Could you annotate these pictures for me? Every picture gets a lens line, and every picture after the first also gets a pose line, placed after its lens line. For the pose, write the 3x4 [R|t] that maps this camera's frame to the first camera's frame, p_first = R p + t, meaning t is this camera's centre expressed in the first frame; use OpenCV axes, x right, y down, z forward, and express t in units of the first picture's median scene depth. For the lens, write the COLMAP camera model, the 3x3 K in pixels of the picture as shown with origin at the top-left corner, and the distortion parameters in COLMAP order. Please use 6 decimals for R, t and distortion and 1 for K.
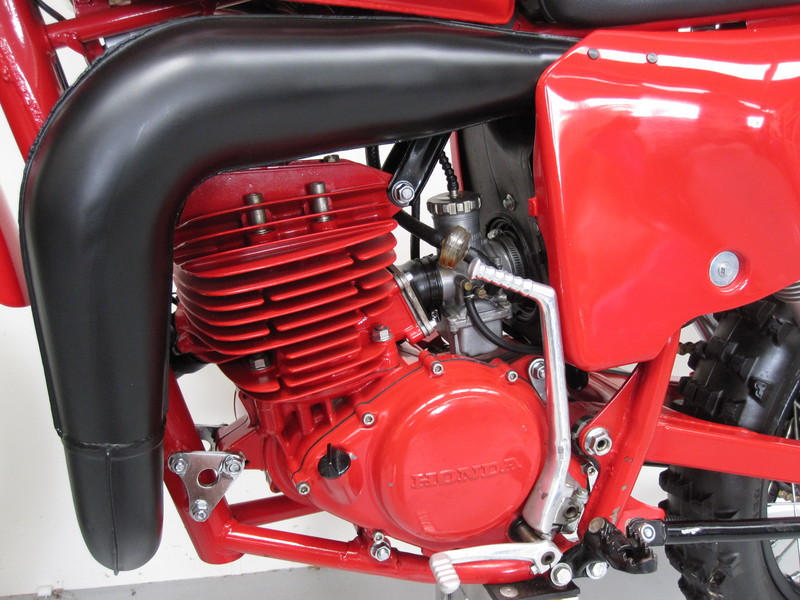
lens RADIAL K [[775.1, 0, 401.2], [0, 775.1, 307.9], [0, 0, 1]] dist [-0.074756, 0.000000]
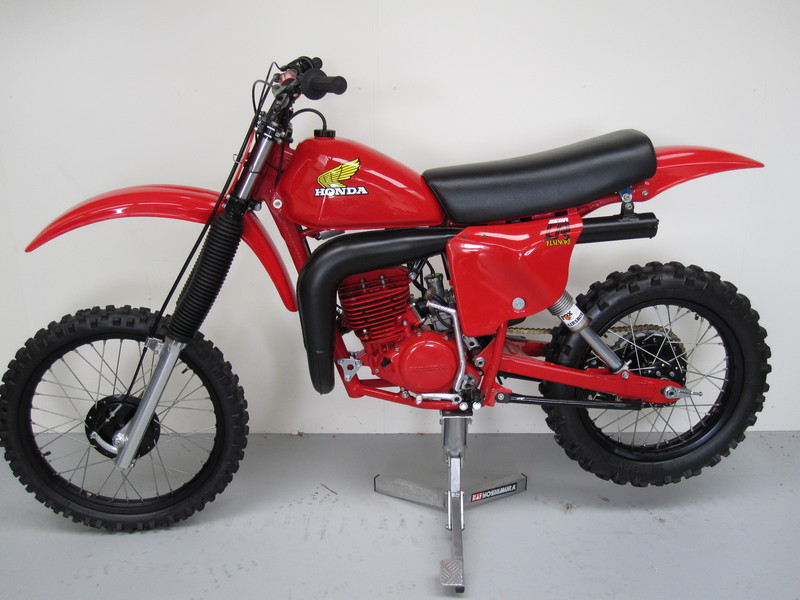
lens RADIAL K [[775.1, 0, 400.0], [0, 775.1, 297.6], [0, 0, 1]] dist [-0.074756, 0.000000]
pose [[0.957981, 0.019658, -0.286156, 0.837941], [-0.015504, 0.999739, 0.016775, -0.117440], [0.286411, -0.011634, 0.958036, -1.953116]]
